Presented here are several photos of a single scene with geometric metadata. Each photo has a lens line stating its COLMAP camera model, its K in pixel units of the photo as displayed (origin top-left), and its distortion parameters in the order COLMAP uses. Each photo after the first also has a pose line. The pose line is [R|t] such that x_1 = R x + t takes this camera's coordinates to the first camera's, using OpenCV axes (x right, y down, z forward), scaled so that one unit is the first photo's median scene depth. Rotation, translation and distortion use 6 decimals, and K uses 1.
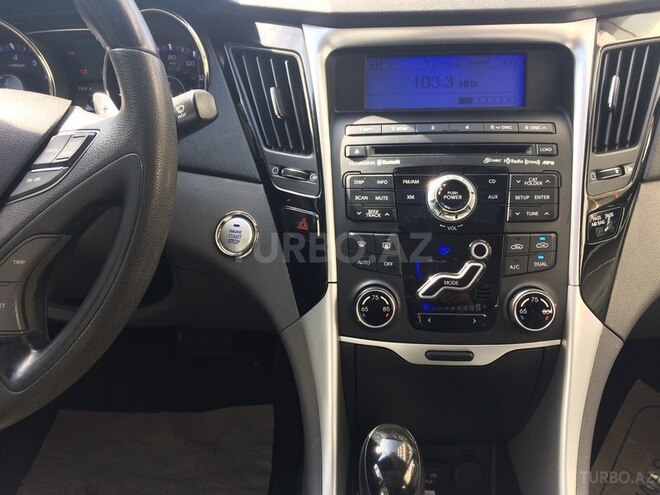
lens RADIAL K [[572.9, 0, 326.6], [0, 572.9, 245.3], [0, 0, 1]] dist [0.079394, -0.081611]
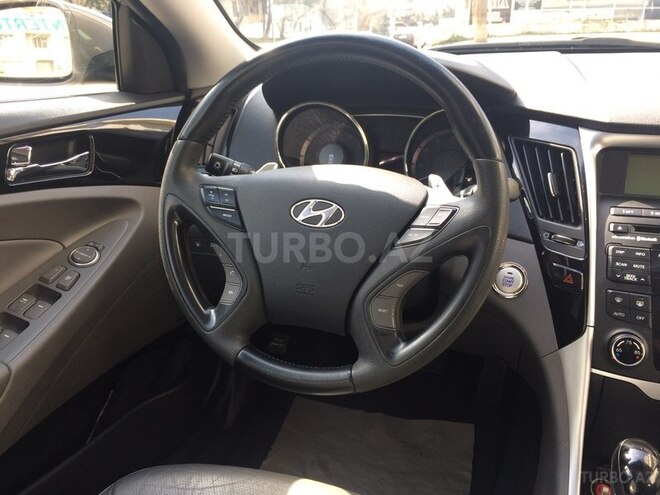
lens RADIAL K [[572.9, 0, 329.2], [0, 572.9, 249.6], [0, 0, 1]] dist [0.079394, -0.081611]
pose [[0.961361, 0.104055, -0.254868, -0.239697], [-0.115892, 0.992752, -0.031834, 0.002770], [0.249708, 0.060141, 0.966452, -0.432465]]
